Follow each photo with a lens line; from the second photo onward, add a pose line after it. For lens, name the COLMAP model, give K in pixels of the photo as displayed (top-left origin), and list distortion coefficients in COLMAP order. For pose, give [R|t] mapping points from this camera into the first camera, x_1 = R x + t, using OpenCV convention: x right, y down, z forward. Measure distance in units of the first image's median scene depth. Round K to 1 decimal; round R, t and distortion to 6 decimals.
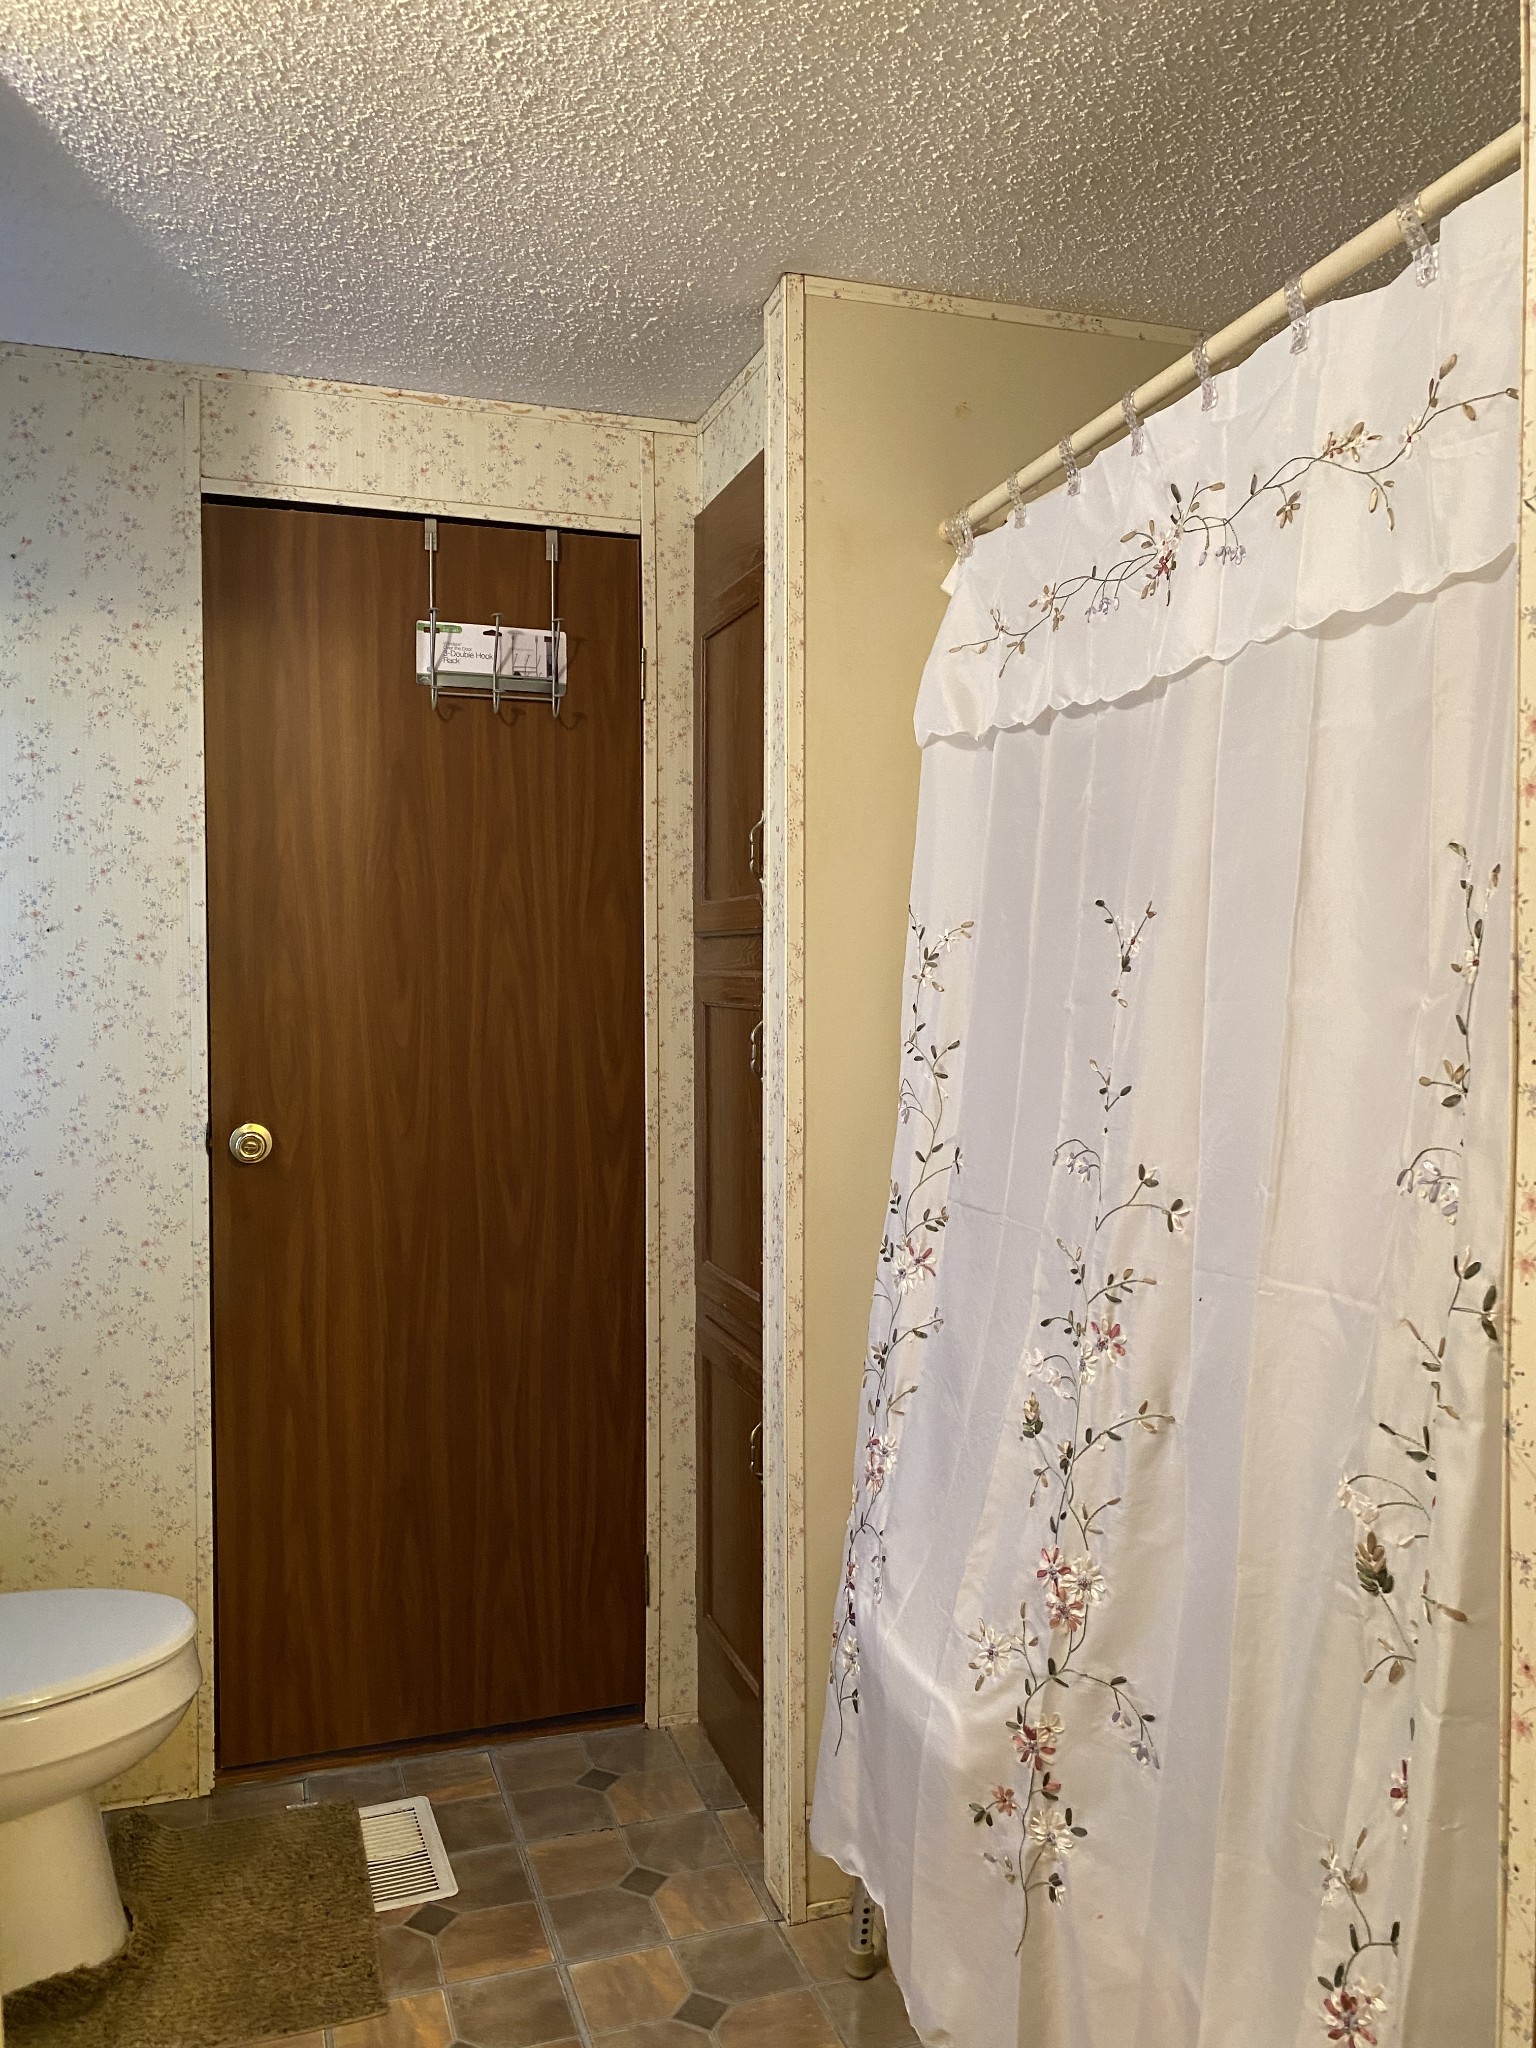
lens RADIAL K [[1564.3, 0, 767.7], [0, 1564.3, 1030.3], [0, 0, 1]] dist [0.033589, -0.013935]
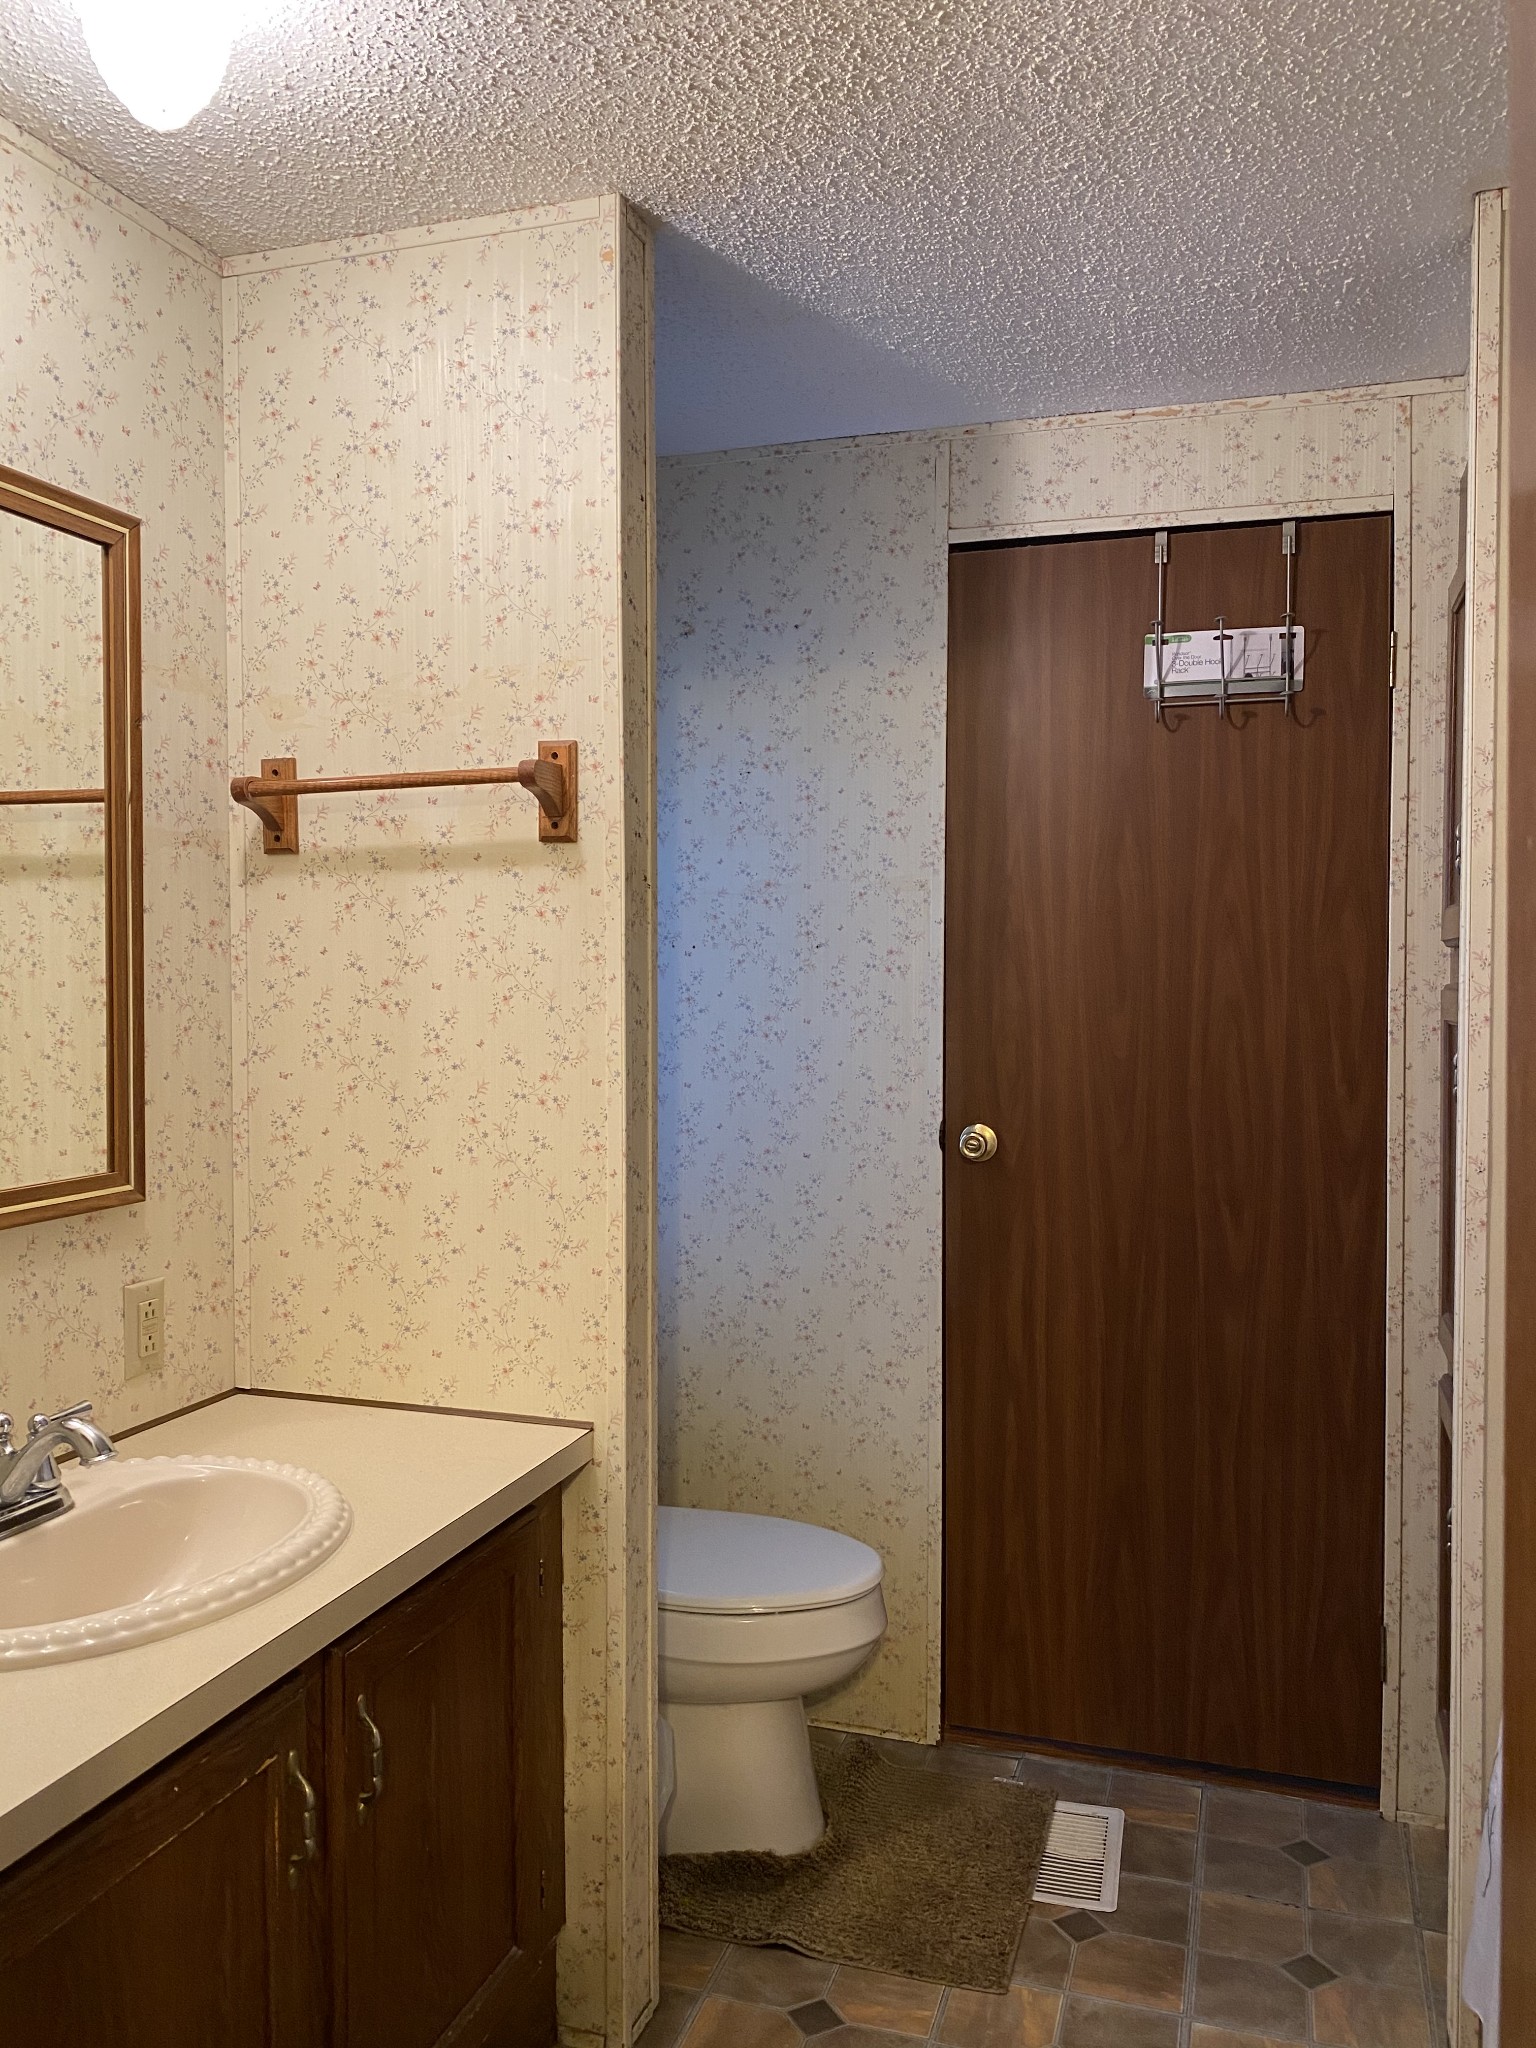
lens RADIAL K [[1564.3, 0, 772.3], [0, 1564.3, 1025.1], [0, 0, 1]] dist [0.033589, -0.013935]
pose [[0.818971, 0.020242, -0.573478, 0.168365], [-0.028361, 0.999584, -0.005219, 0.000633], [0.573134, 0.020539, 0.819204, 0.046404]]
